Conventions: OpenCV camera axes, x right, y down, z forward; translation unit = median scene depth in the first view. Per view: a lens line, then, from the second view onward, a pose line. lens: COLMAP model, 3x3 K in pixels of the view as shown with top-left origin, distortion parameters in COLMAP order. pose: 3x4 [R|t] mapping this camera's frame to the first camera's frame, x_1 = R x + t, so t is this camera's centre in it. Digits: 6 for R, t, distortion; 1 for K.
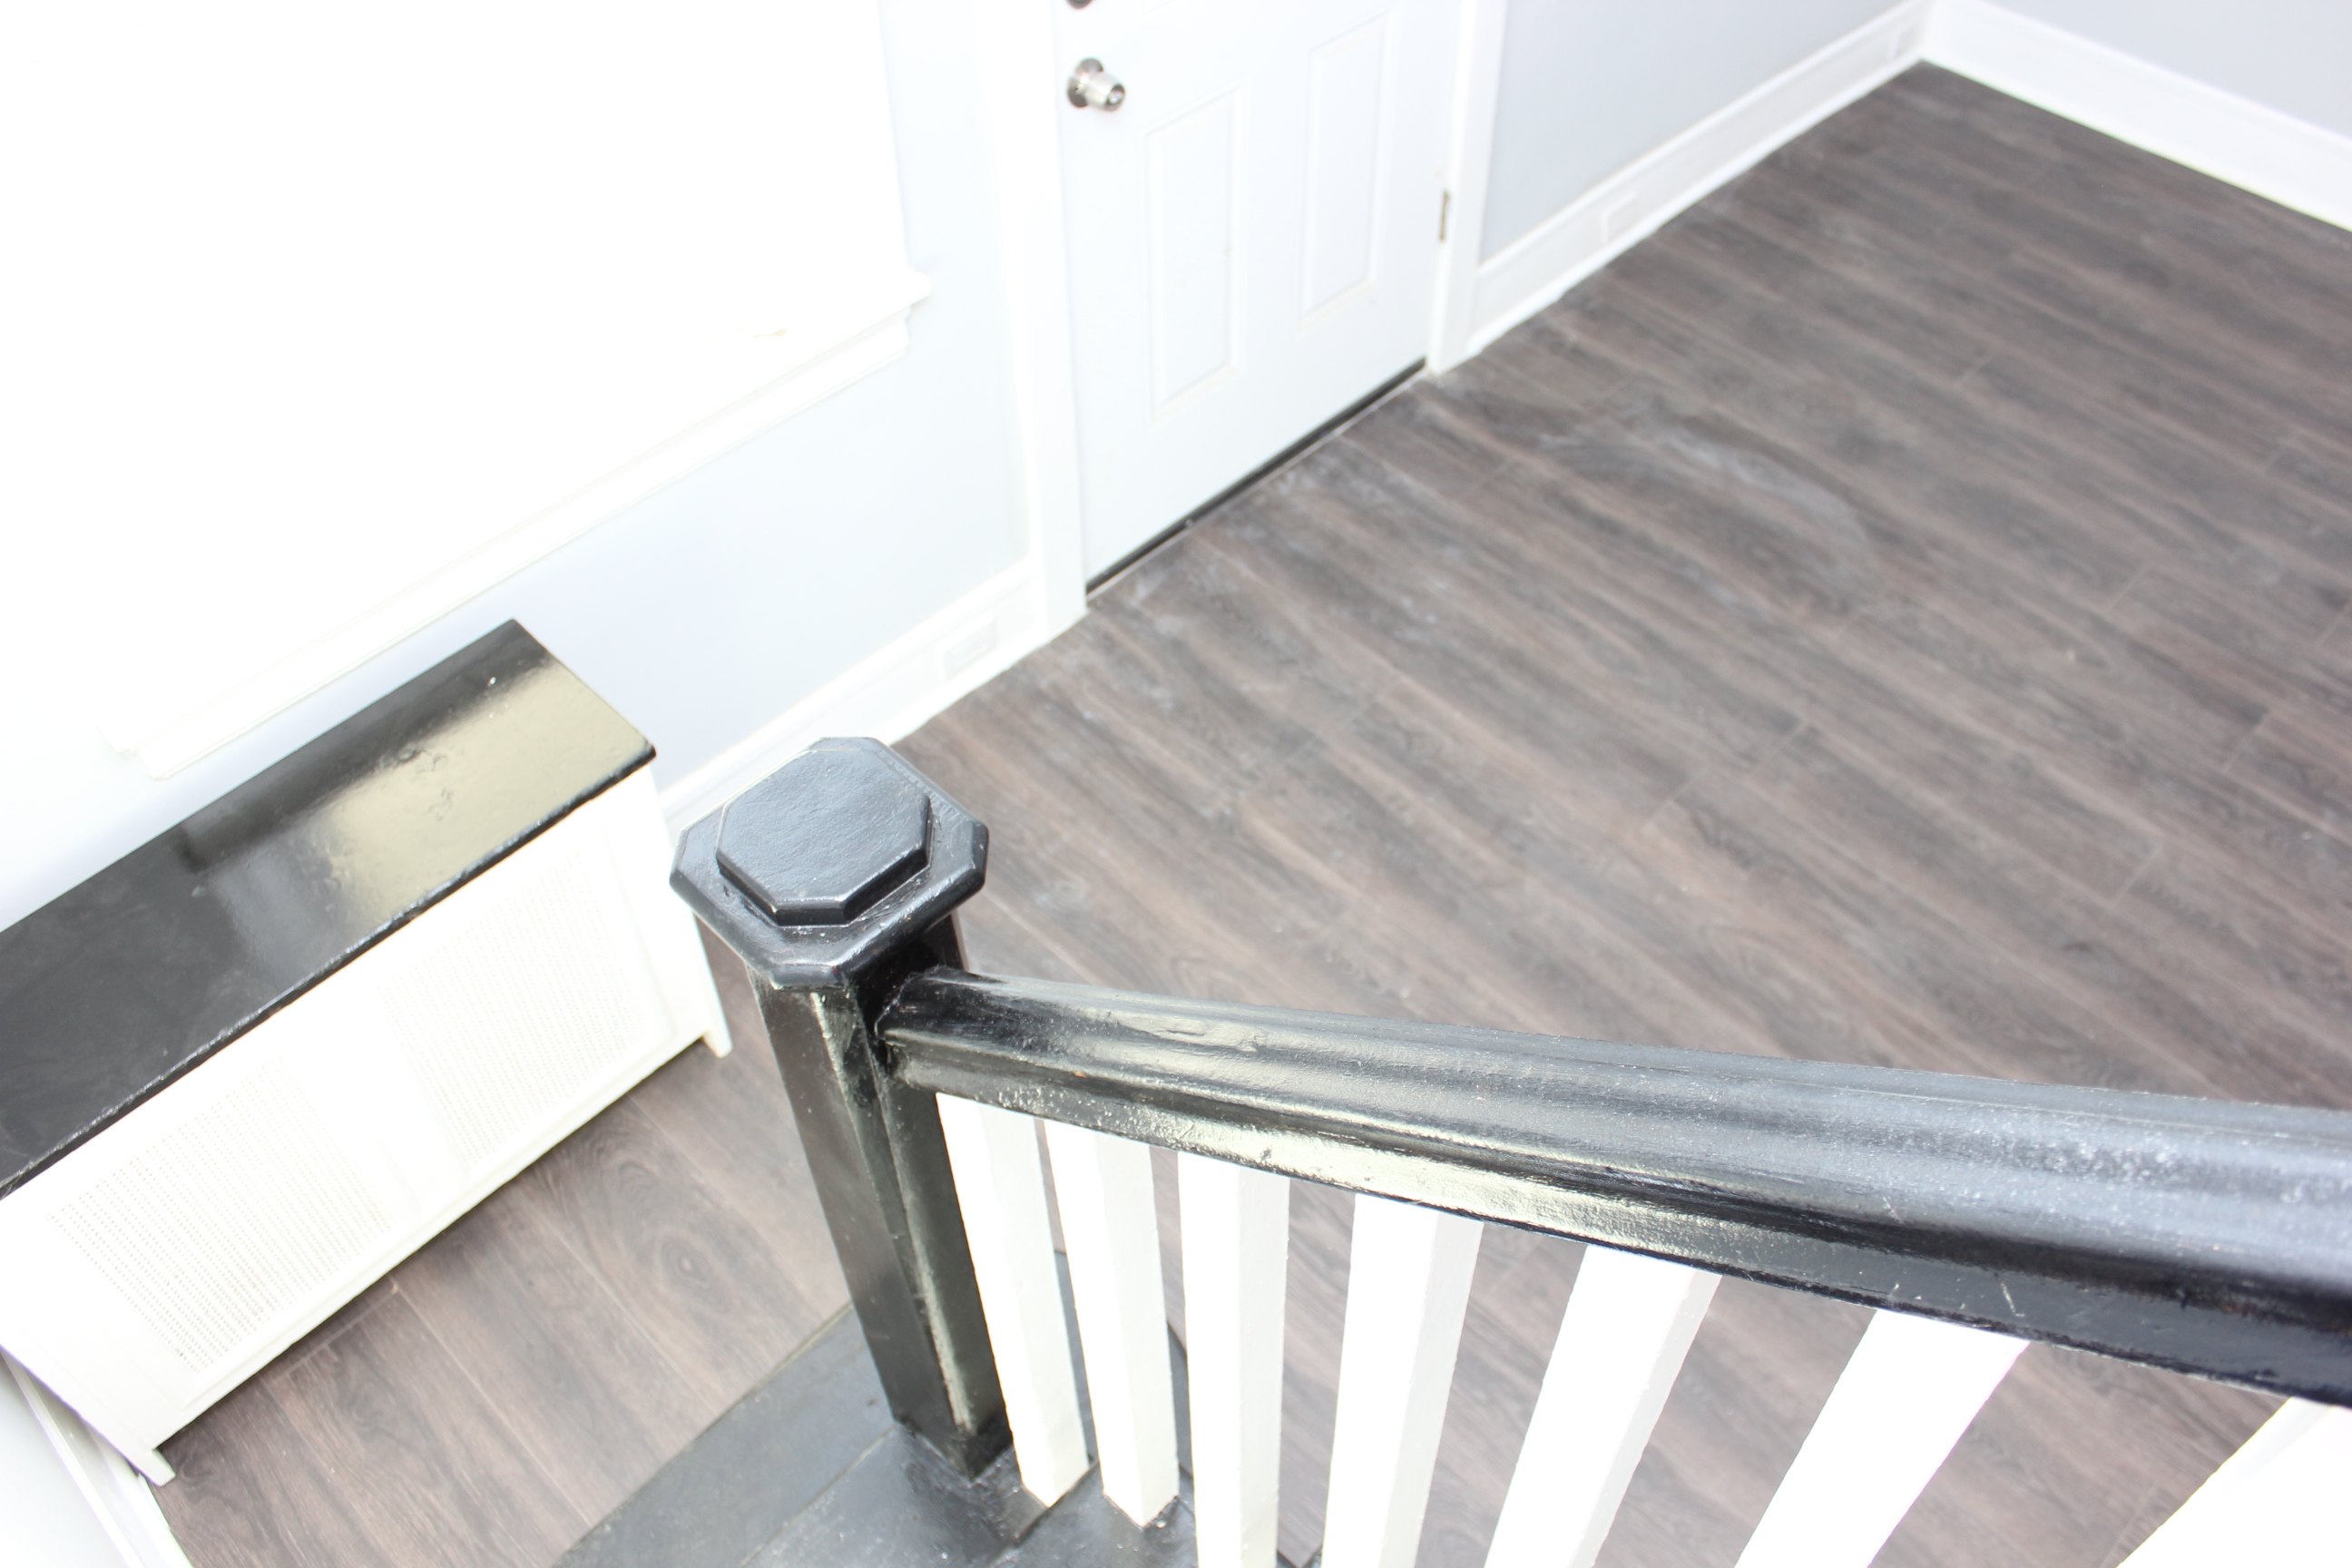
lens RADIAL K [[1959.2, 0, 1175.6], [0, 1959.2, 826.5], [0, 0, 1]] dist [-0.164027, 0.143128]
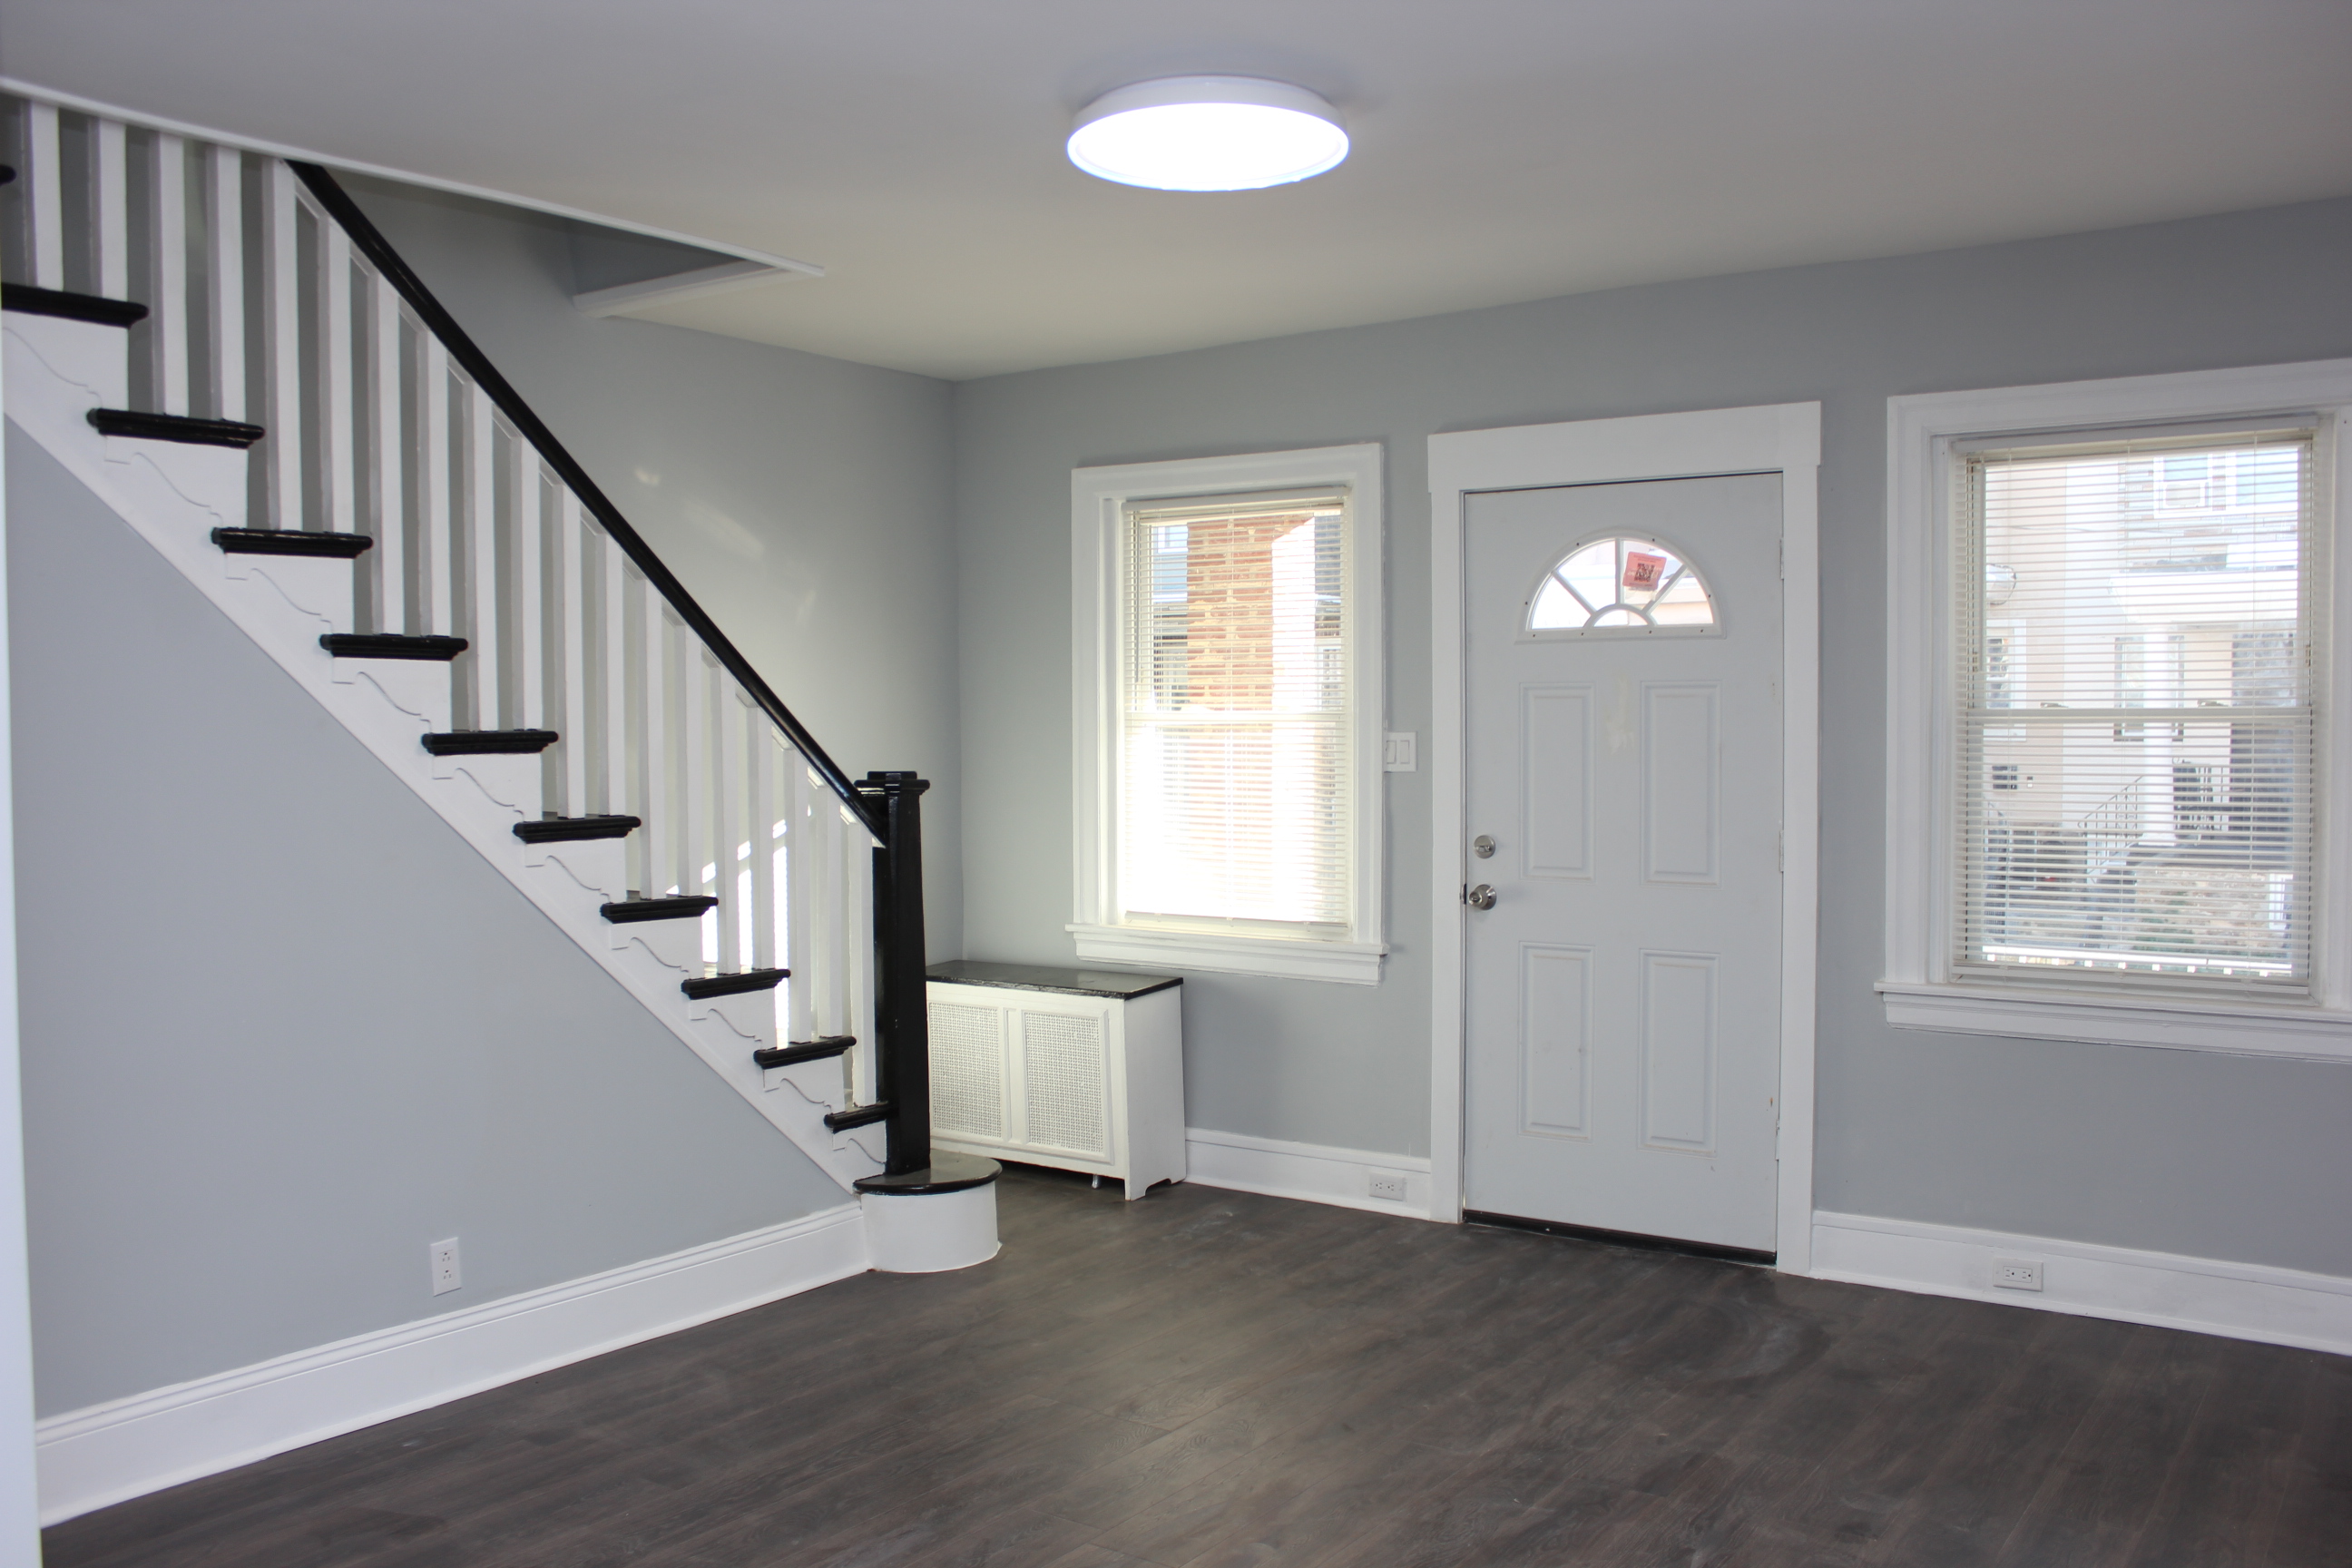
lens RADIAL K [[1959.2, 0, 1175.6], [0, 1959.2, 826.5], [0, 0, 1]] dist [-0.164027, 0.143128]
pose [[0.155895, 0.050596, -0.986477, 1.526366], [-0.750508, 0.655373, -0.084991, -0.008567], [0.642211, 0.753608, 0.140142, 0.340041]]
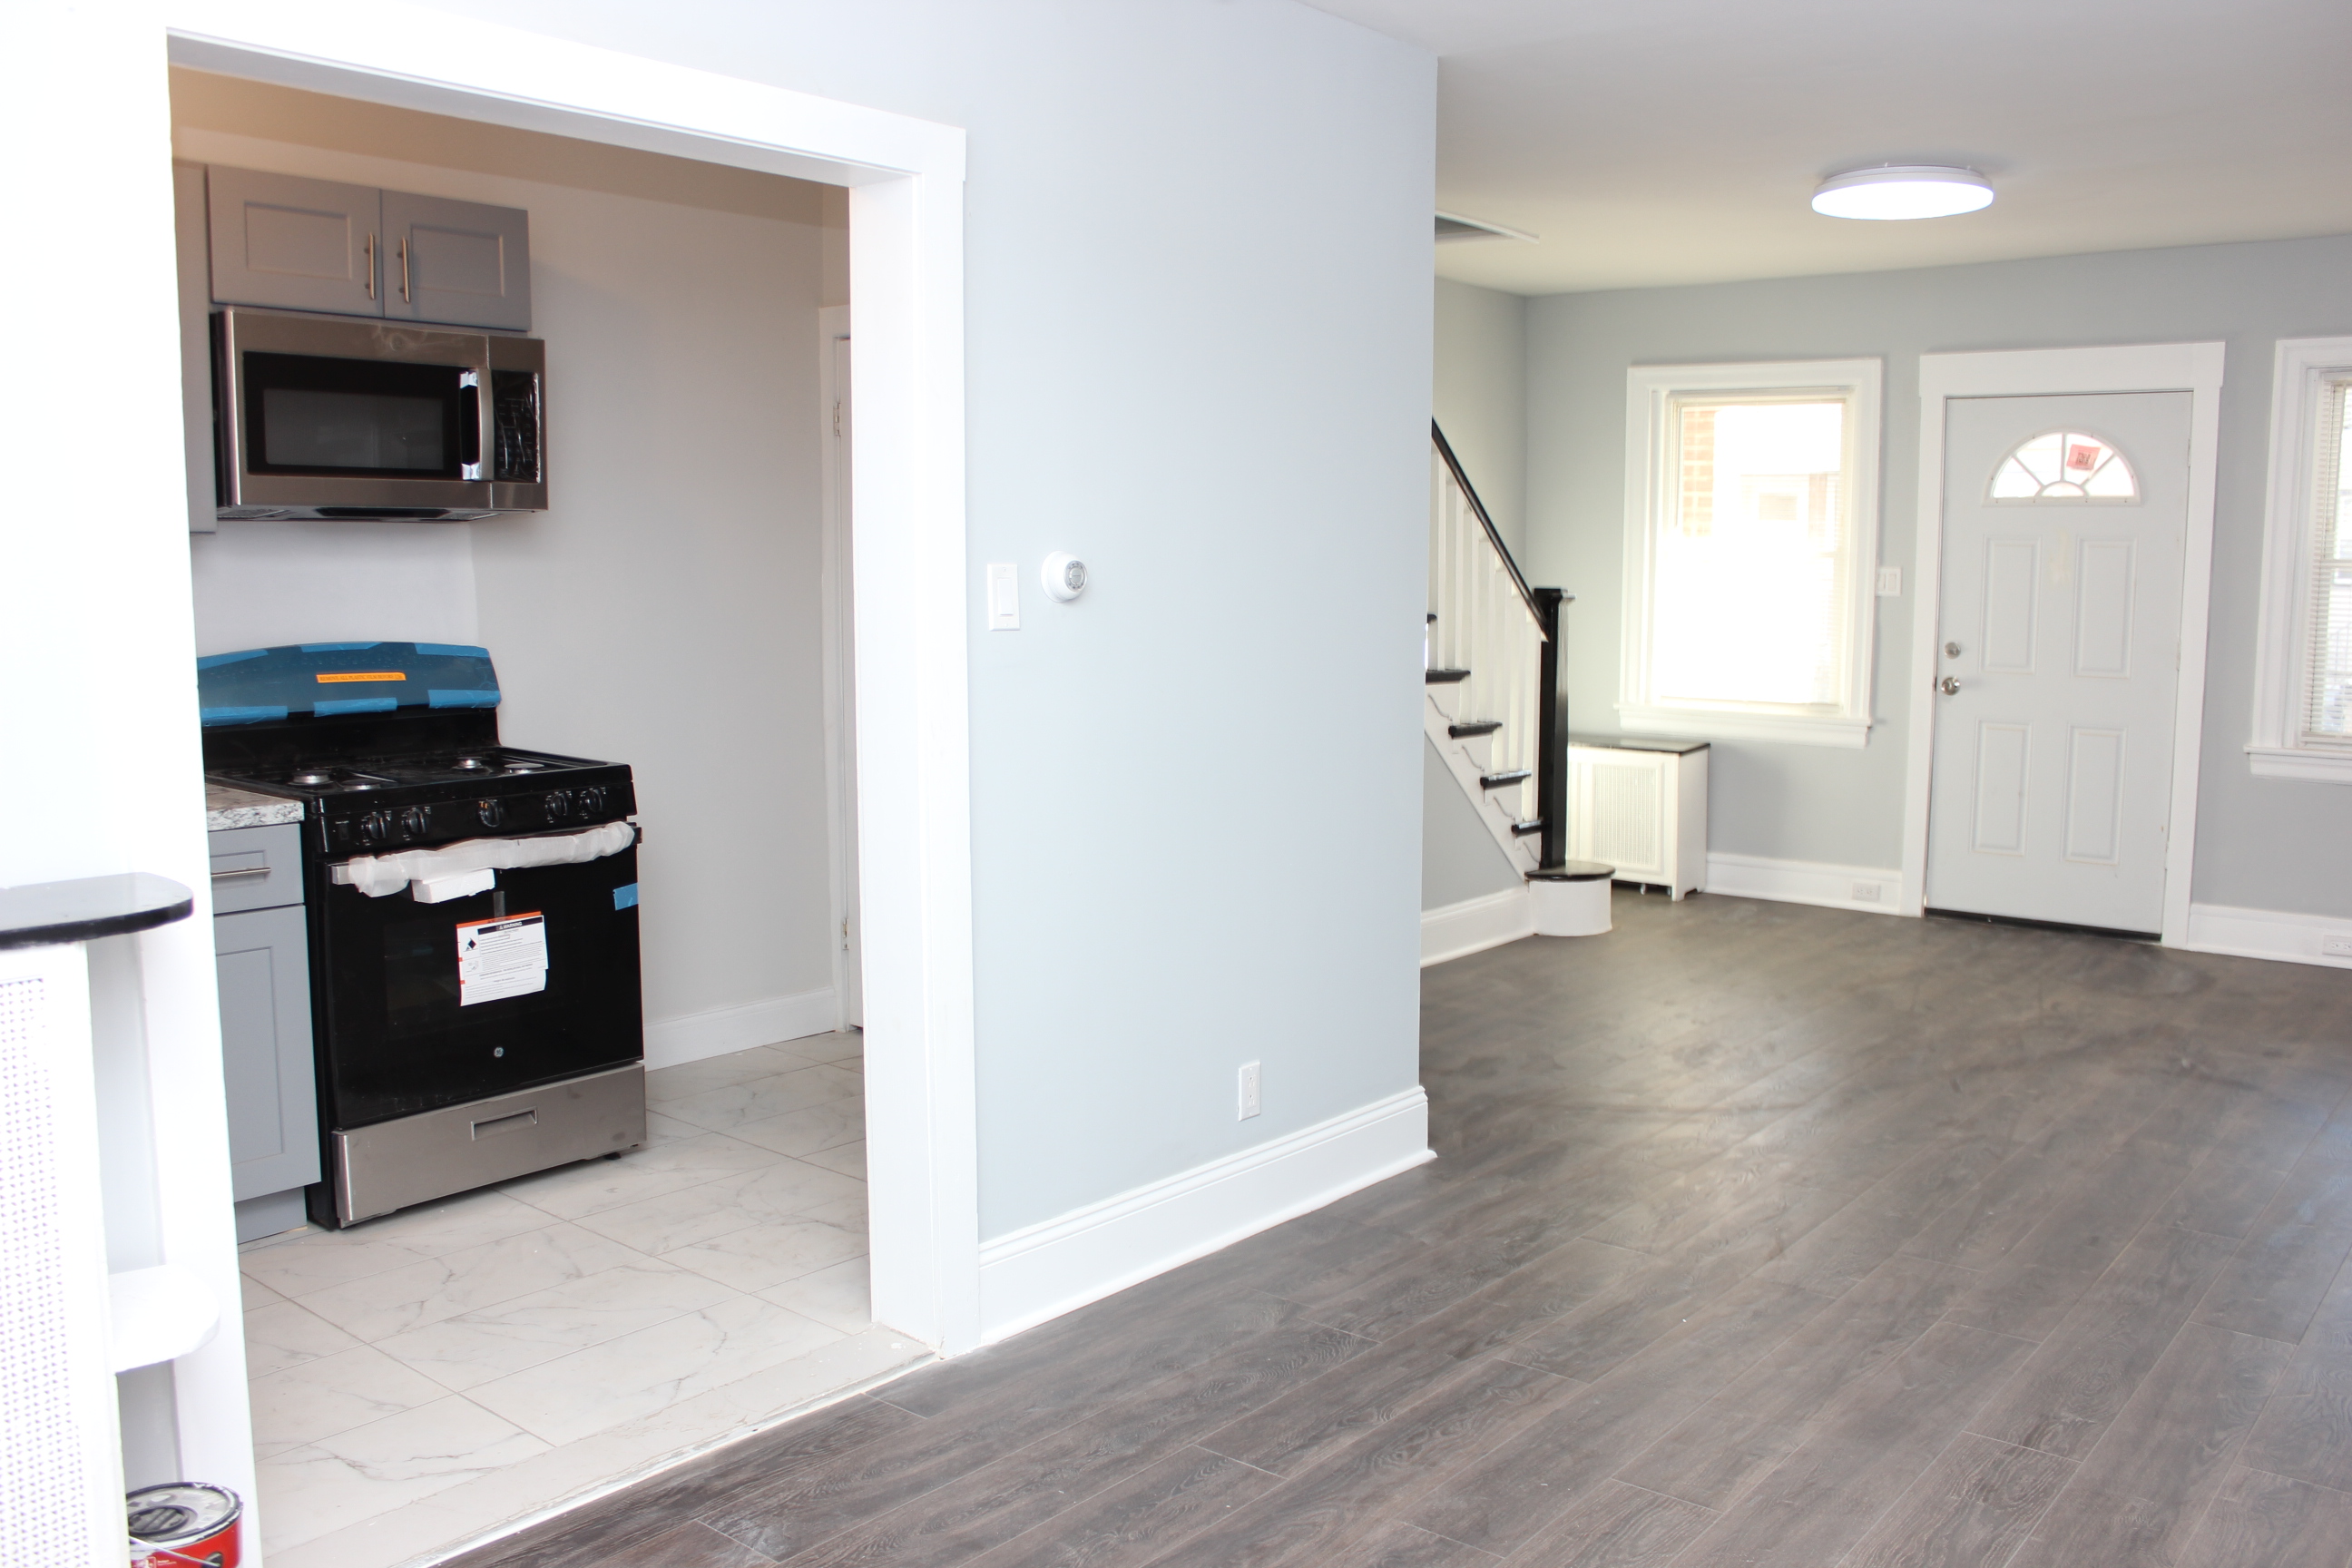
lens RADIAL K [[1959.2, 0, 1175.6], [0, 1959.2, 826.5], [0, 0, 1]] dist [-0.164027, 0.143128]
pose [[0.079763, 0.137101, -0.987340, 2.148753], [-0.763211, 0.645543, 0.027983, 0.443396], [0.641207, 0.751317, 0.156128, -0.038697]]
